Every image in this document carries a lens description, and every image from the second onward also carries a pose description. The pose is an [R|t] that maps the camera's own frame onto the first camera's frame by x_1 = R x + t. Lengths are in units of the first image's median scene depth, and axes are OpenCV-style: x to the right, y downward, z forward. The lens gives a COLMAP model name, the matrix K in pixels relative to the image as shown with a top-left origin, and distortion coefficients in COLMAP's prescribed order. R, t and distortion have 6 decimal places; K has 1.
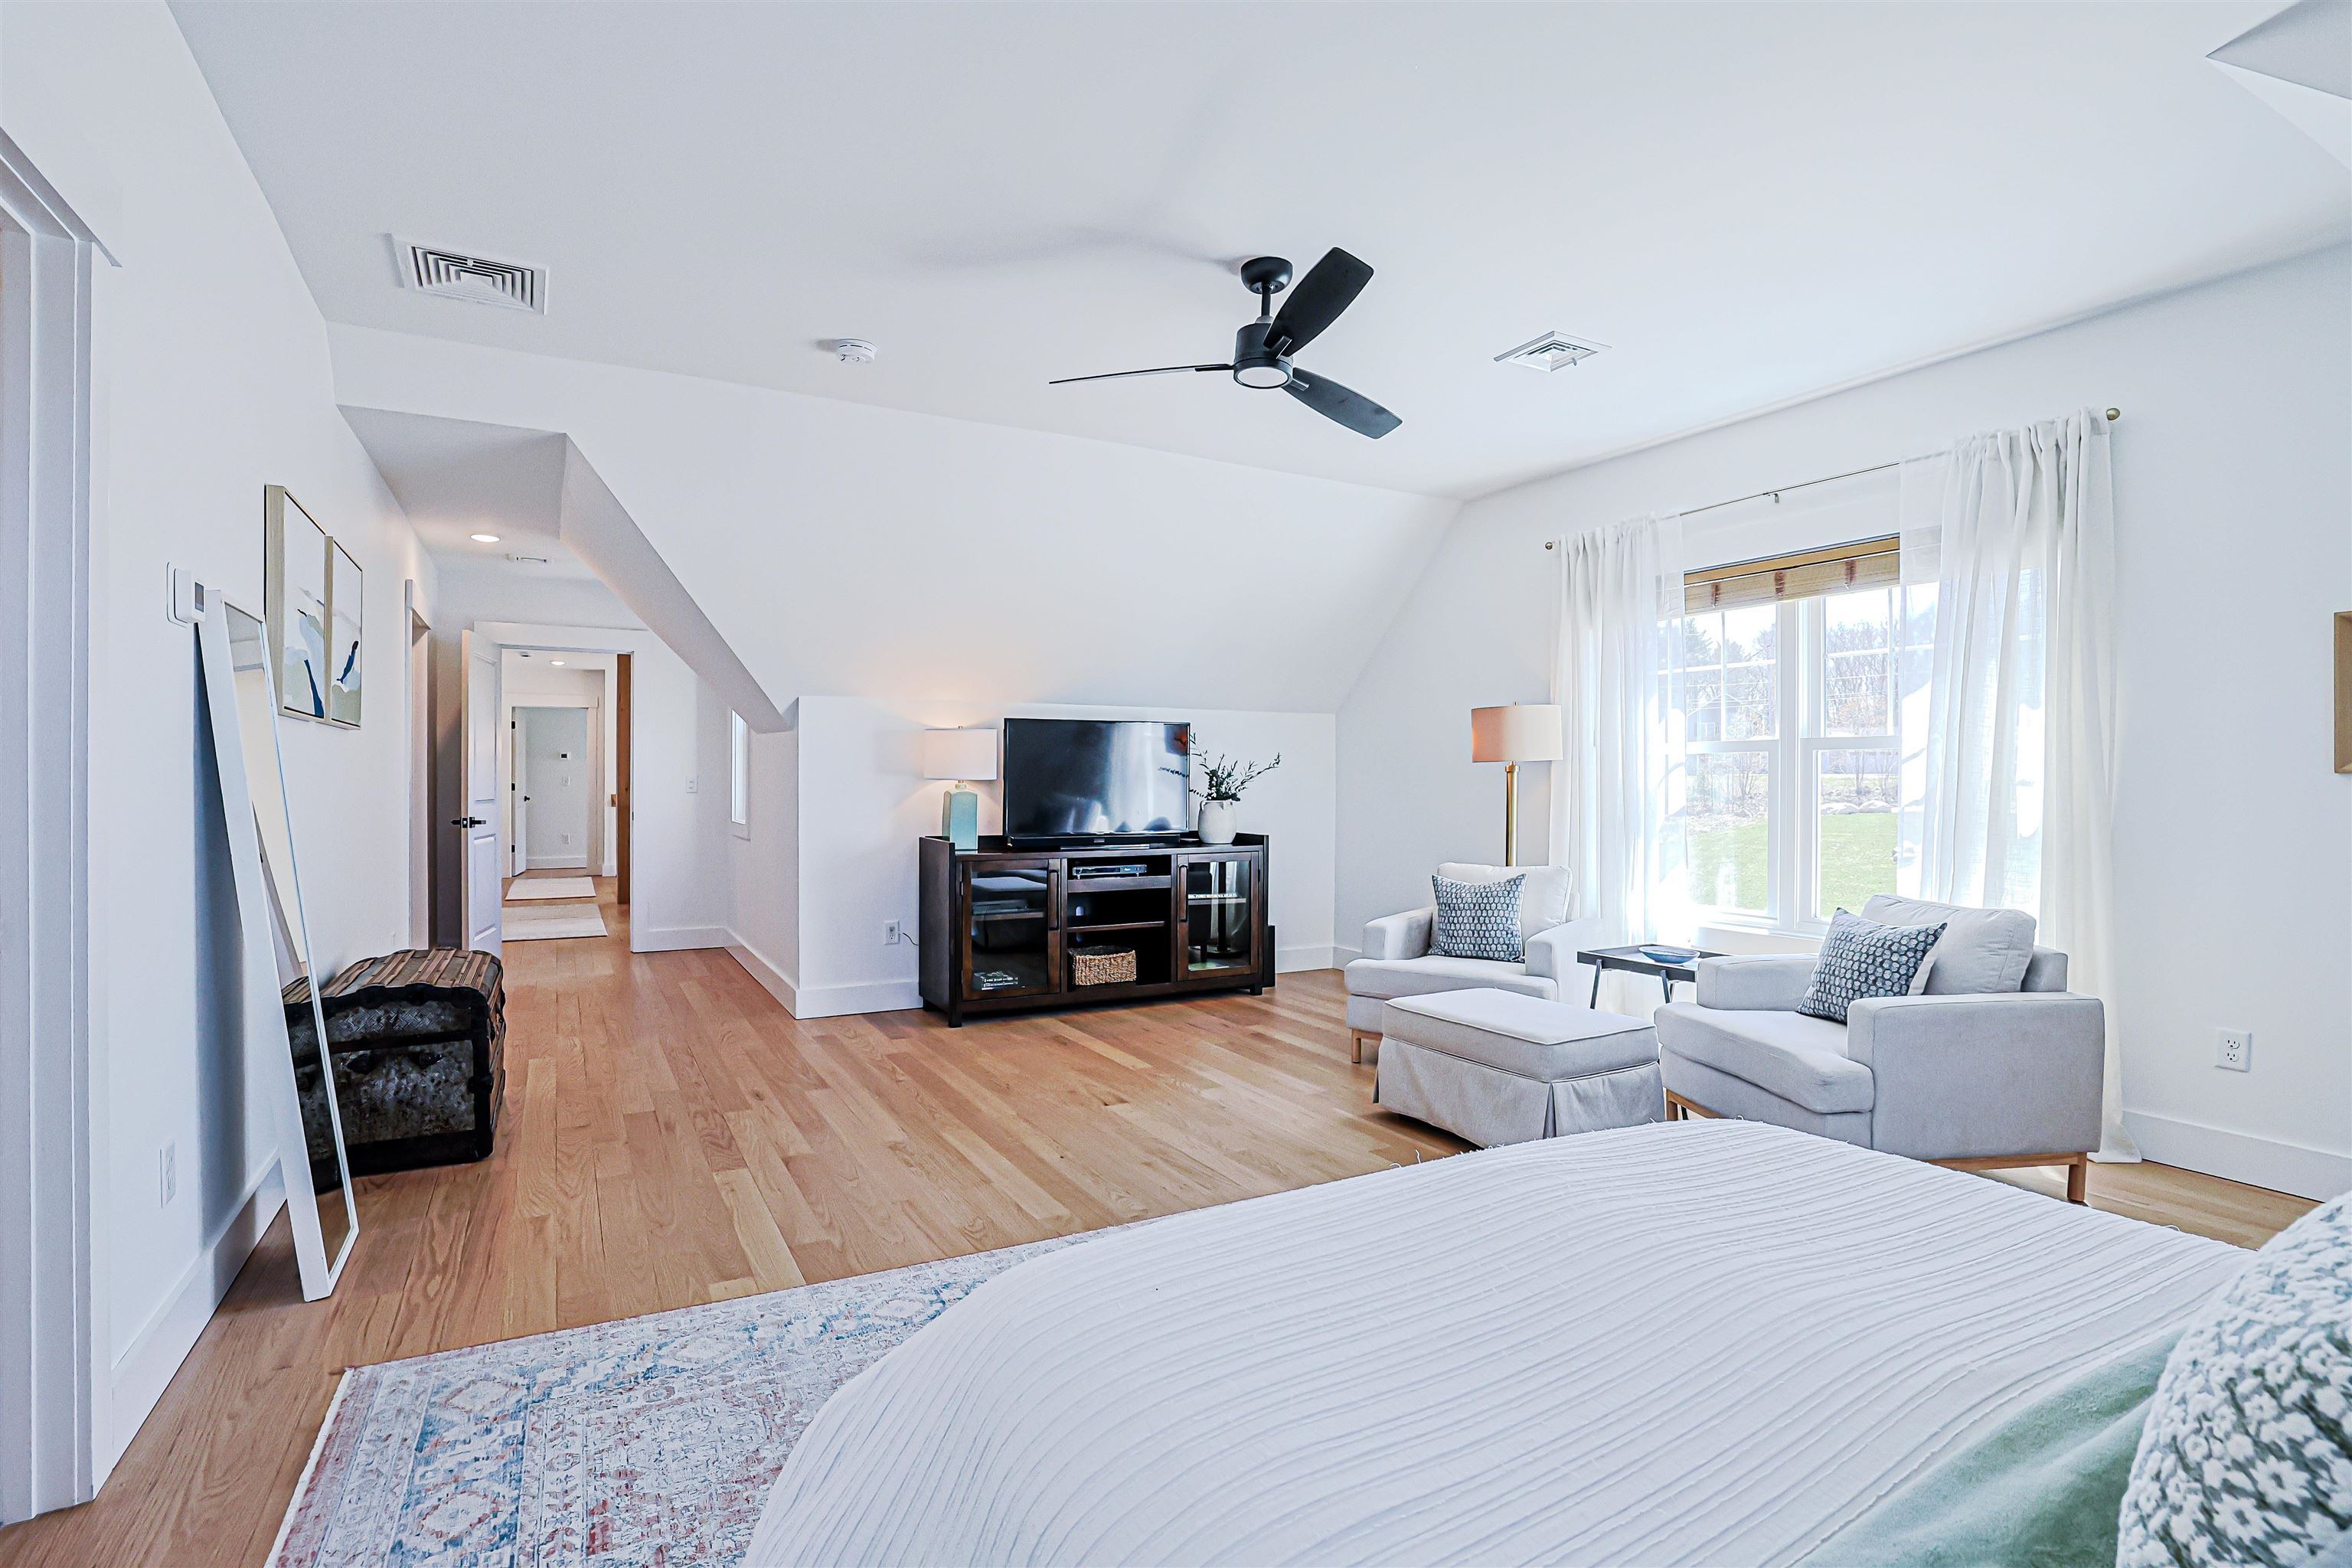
lens RADIAL K [[1075.4, 0, 1178.9], [0, 1075.4, 777.9], [0, 0, 1]] dist [-0.013127, 0.001485]
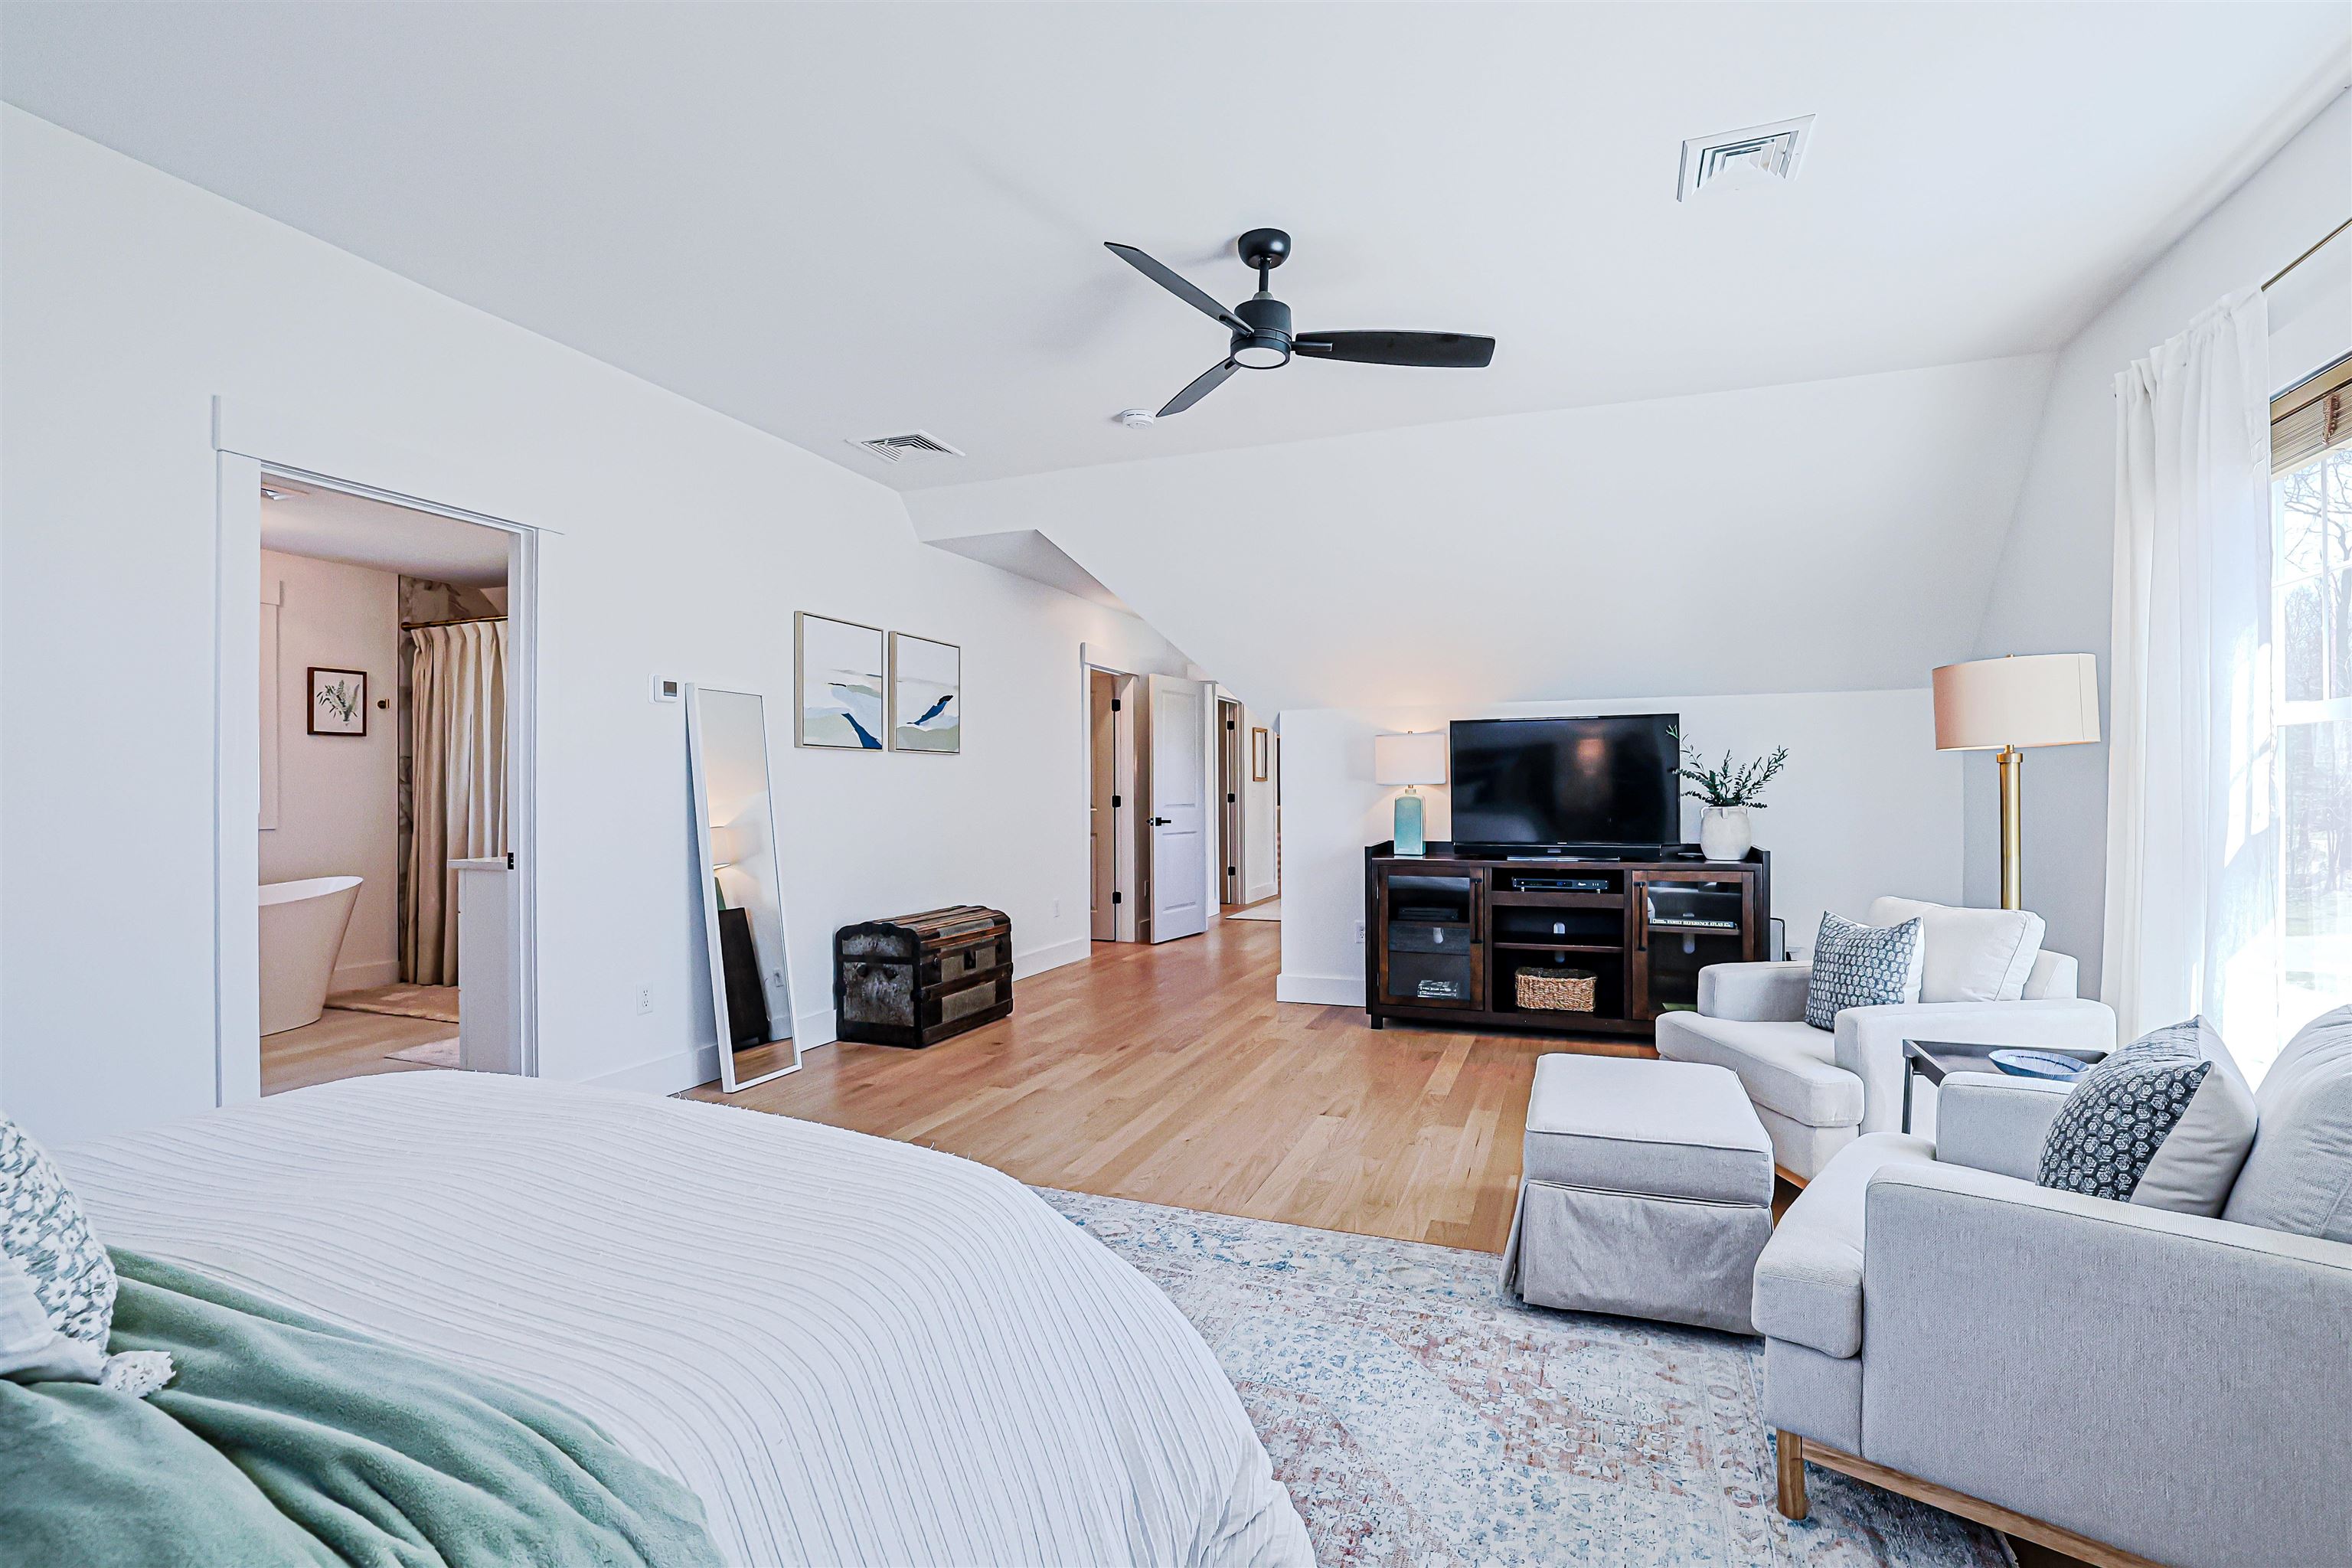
lens RADIAL K [[1075.4, 0, 1175.8], [0, 1075.4, 785.4], [0, 0, 1]] dist [-0.013127, 0.001485]
pose [[0.659815, -0.009442, -0.751369, 0.577395], [0.009996, 0.999943, -0.003788, 0.005549], [0.751362, -0.005011, 0.659872, 0.247839]]
